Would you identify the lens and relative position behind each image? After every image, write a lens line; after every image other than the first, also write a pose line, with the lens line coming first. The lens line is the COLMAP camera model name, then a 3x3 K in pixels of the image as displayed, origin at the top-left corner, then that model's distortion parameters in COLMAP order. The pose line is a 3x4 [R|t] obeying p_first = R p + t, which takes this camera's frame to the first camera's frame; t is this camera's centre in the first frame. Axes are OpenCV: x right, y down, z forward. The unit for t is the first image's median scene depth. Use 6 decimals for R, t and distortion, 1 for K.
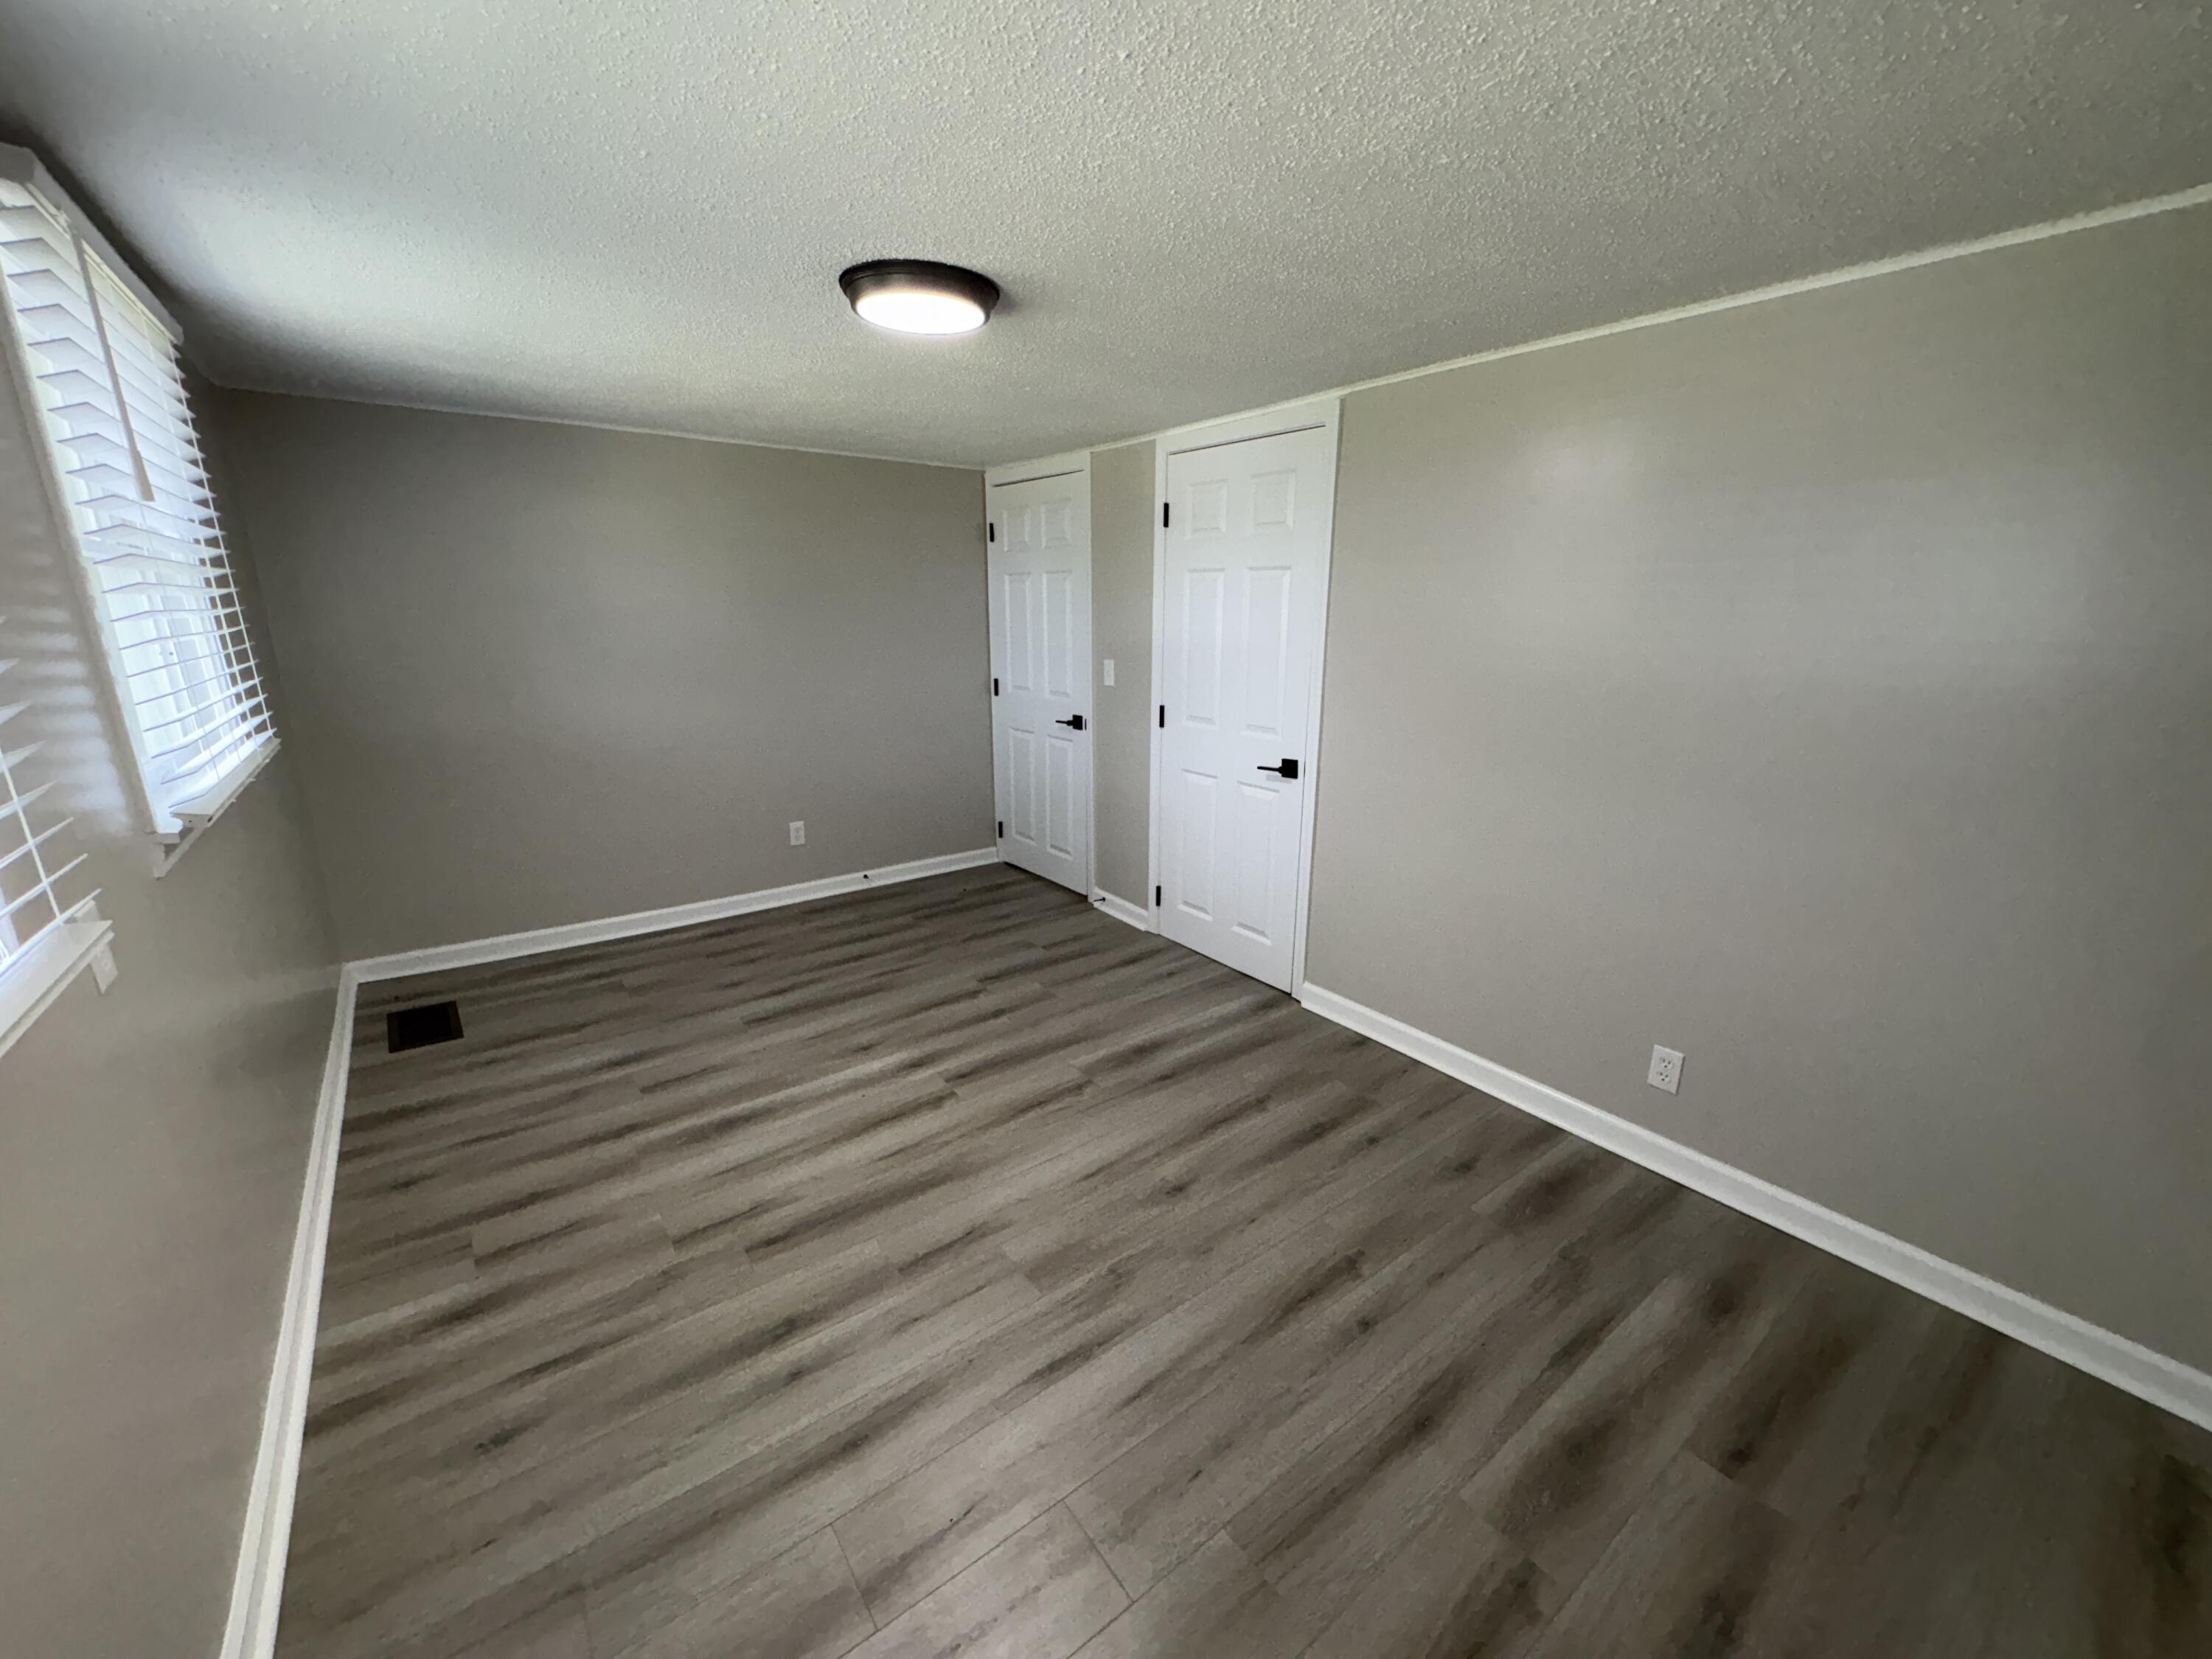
lens RADIAL K [[884.3, 0, 1106.0], [0, 884.3, 829.5], [0, 0, 1]] dist [-0.001530, 0.000205]
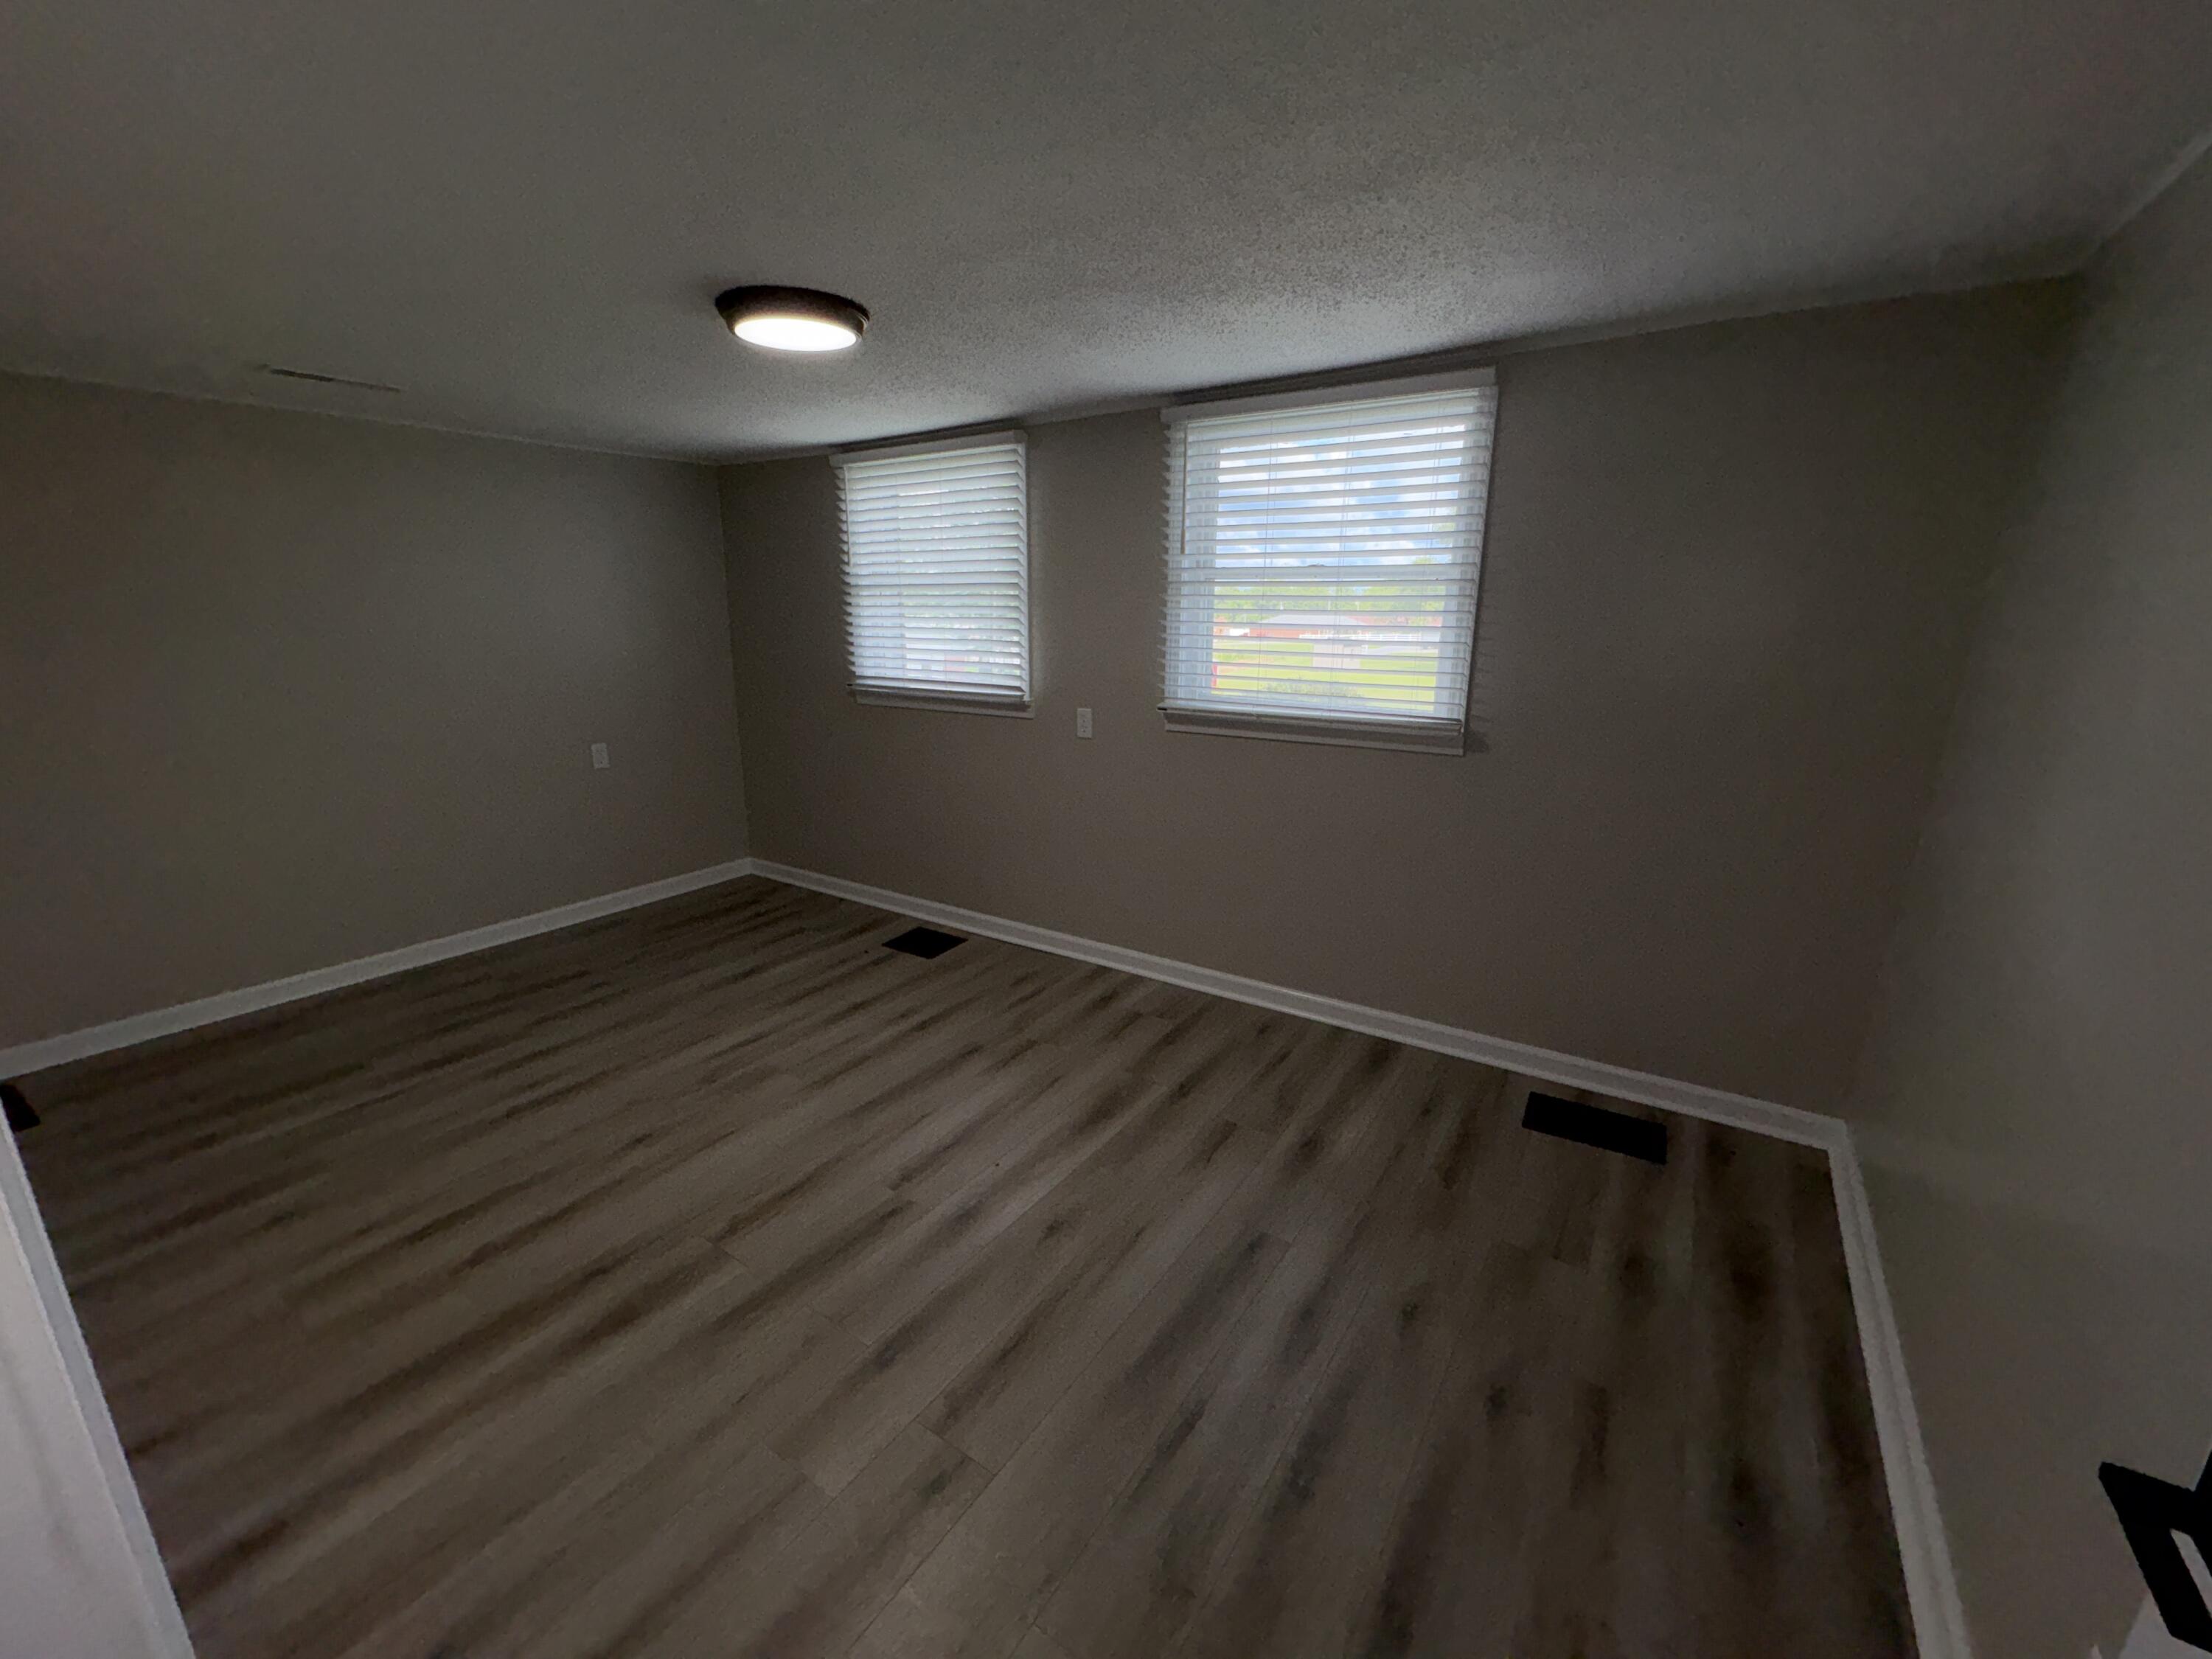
lens RADIAL K [[884.3, 0, 1106.0], [0, 884.3, 829.5], [0, 0, 1]] dist [-0.001530, 0.000205]
pose [[-0.942668, 0.079944, -0.324014, -0.118003], [-0.090522, 0.873237, 0.478813, -0.422446], [0.321219, 0.480693, -0.815937, 1.590745]]
